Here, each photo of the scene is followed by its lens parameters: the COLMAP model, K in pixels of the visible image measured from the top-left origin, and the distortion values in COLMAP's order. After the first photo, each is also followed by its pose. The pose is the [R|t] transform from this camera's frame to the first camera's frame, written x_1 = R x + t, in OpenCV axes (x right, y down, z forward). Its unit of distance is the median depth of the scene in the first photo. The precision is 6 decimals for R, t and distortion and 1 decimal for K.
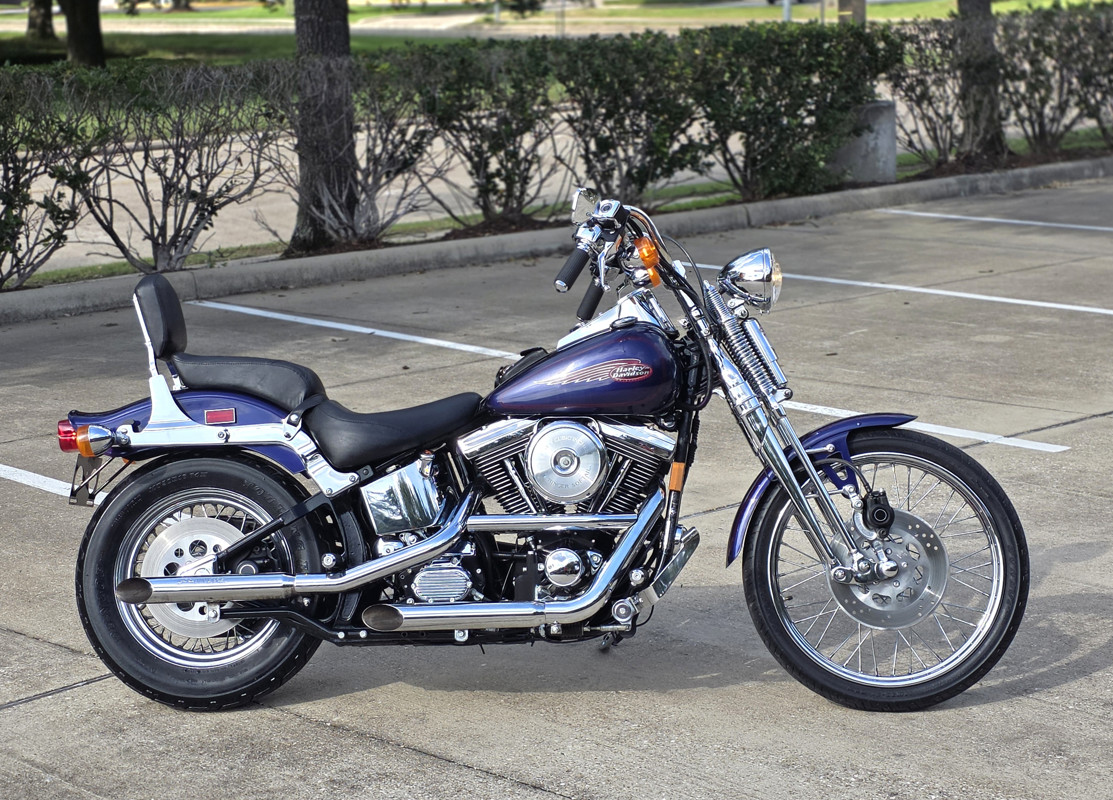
lens RADIAL K [[2186.5, 0, 562.6], [0, 2186.5, 392.8], [0, 0, 1]] dist [0.149694, 0.000000]
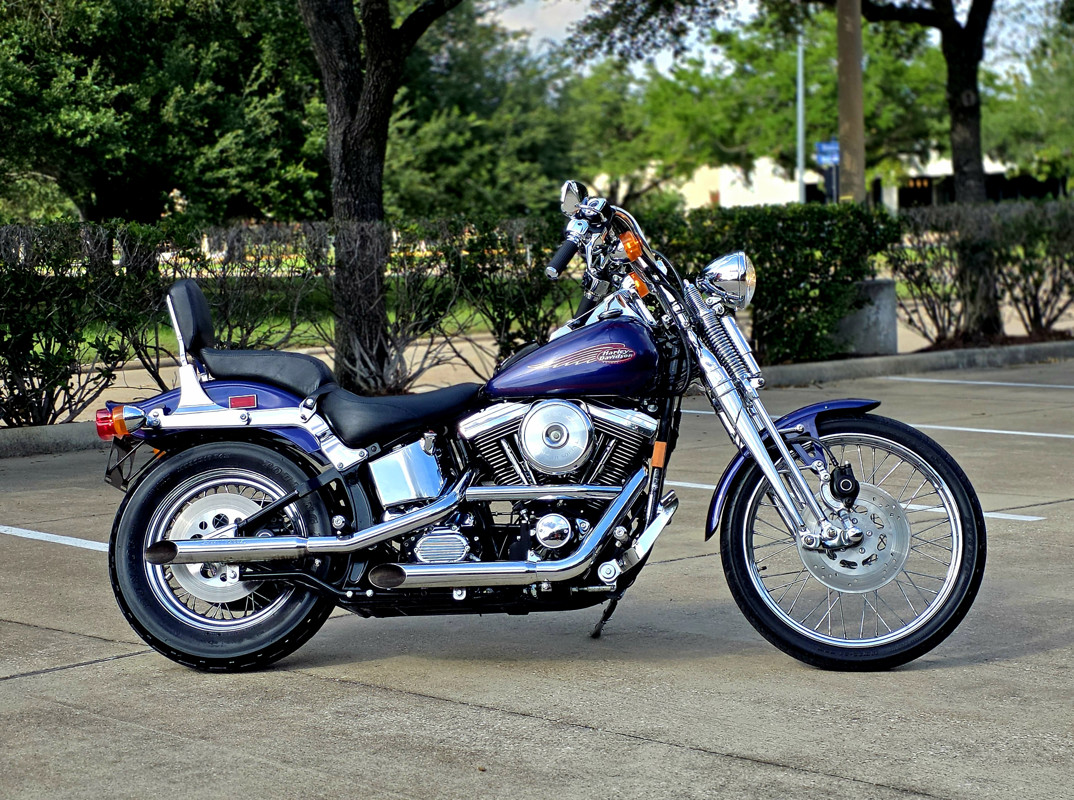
lens RADIAL K [[2100.9, 0, 529.8], [0, 2100.9, 410.1], [0, 0, 1]] dist [0.170434, 0.000000]
pose [[0.999558, 0.001515, -0.029674, 0.018884], [-0.004550, 0.994725, -0.102481, 0.122783], [0.029363, 0.102571, 0.994292, -0.044203]]
